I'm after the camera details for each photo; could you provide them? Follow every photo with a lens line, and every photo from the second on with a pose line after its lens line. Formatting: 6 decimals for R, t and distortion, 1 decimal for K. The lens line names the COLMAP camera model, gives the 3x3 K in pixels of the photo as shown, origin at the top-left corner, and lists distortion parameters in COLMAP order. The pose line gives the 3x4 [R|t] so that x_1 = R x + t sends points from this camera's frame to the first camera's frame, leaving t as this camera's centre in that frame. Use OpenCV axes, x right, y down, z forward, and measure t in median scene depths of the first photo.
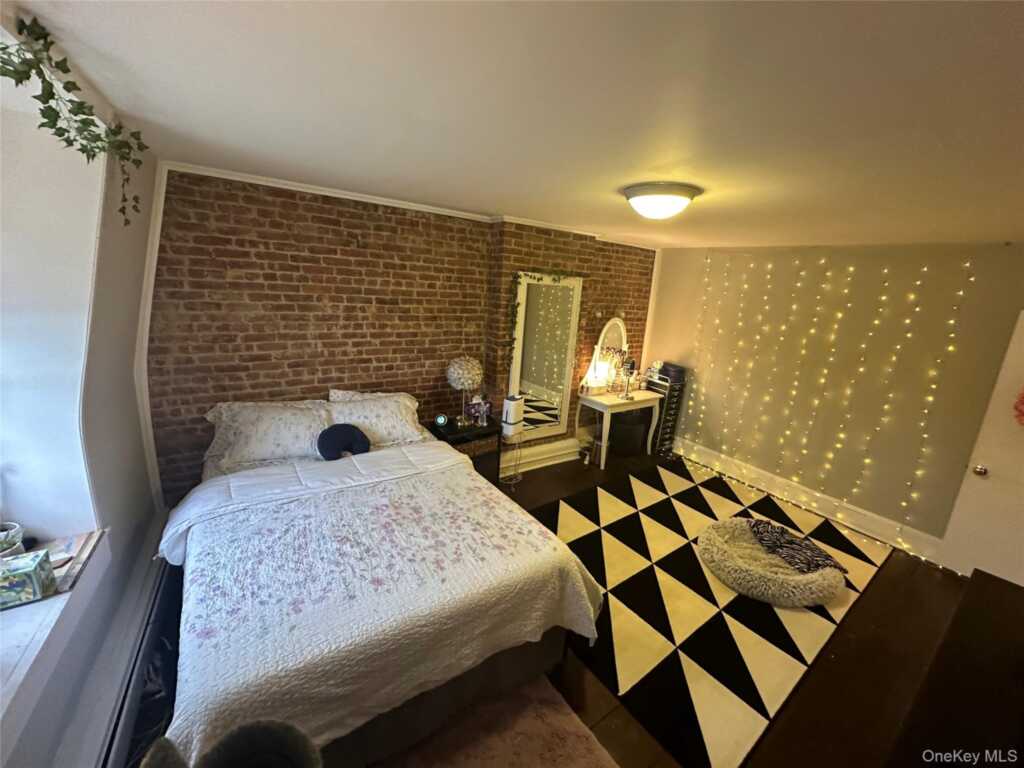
lens RADIAL K [[409.1, 0, 509.7], [0, 409.1, 382.0], [0, 0, 1]] dist [-0.006495, 0.000119]
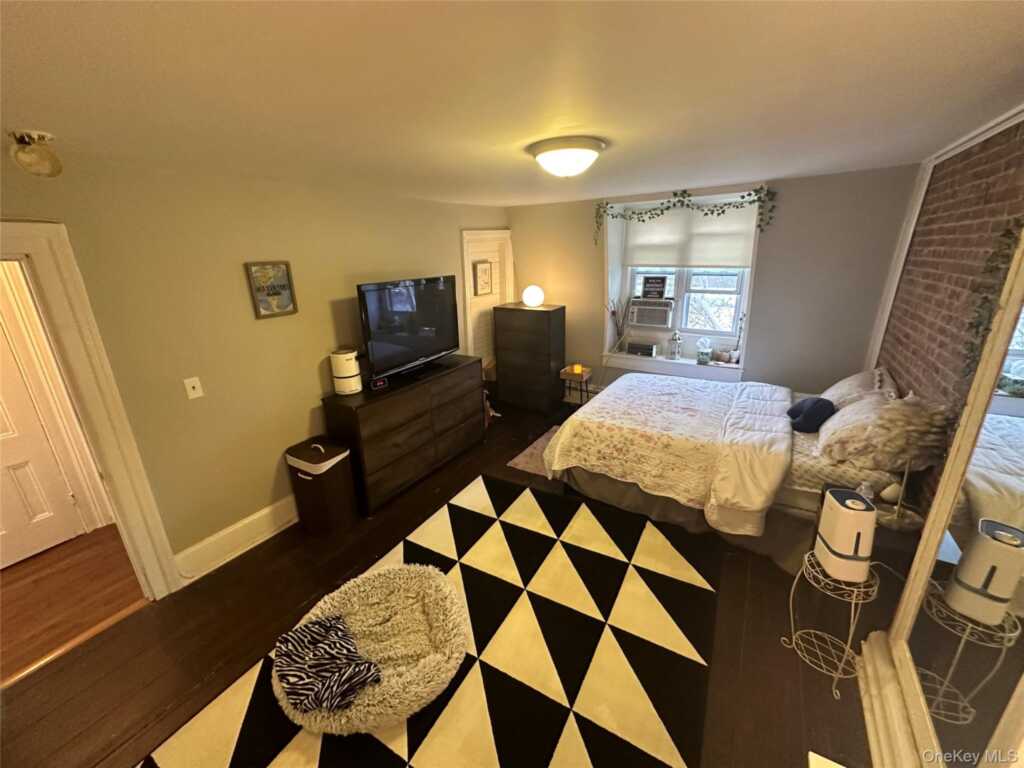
lens RADIAL K [[409.1, 0, 507.7], [0, 409.1, 384.3], [0, 0, 1]] dist [-0.006495, 0.000119]
pose [[-0.920463, 0.083938, -0.381711, 0.575860], [-0.119056, 0.870027, 0.478412, -0.267348], [0.372256, 0.485805, -0.790834, 1.248264]]
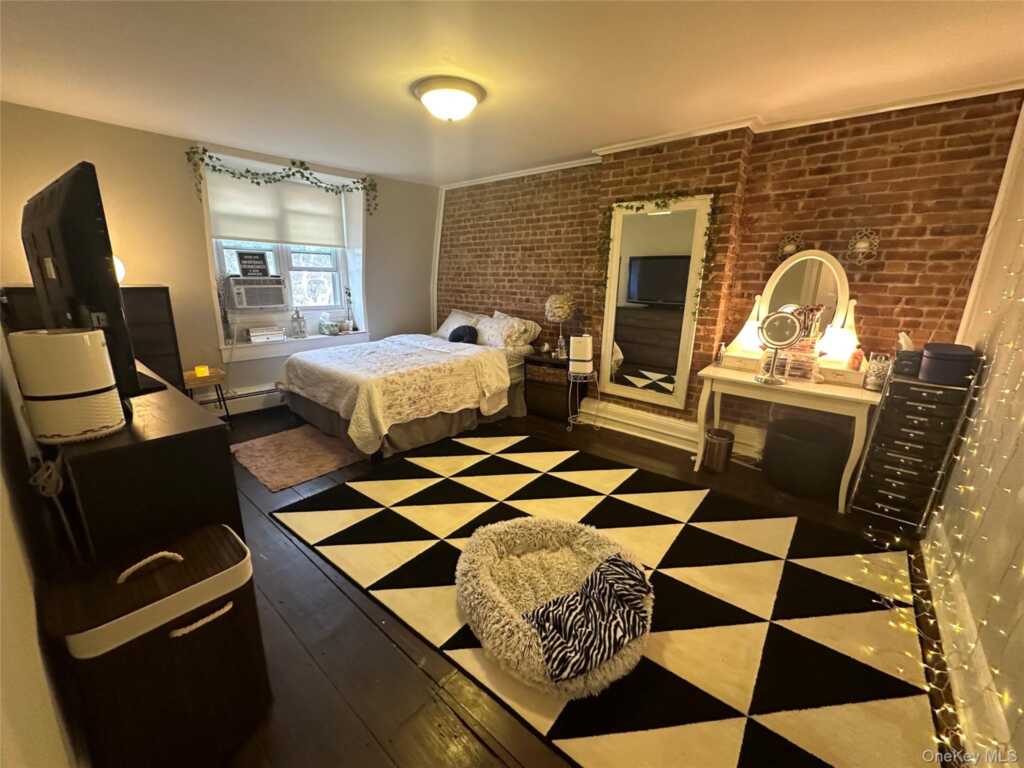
lens RADIAL K [[409.1, 0, 513.6], [0, 409.1, 384.7], [0, 0, 1]] dist [-0.006495, 0.000119]
pose [[0.257228, 0.189275, -0.947633, 1.003966], [-0.222367, 0.965909, 0.132565, 0.063369], [0.940418, 0.176623, 0.290547, 0.624603]]
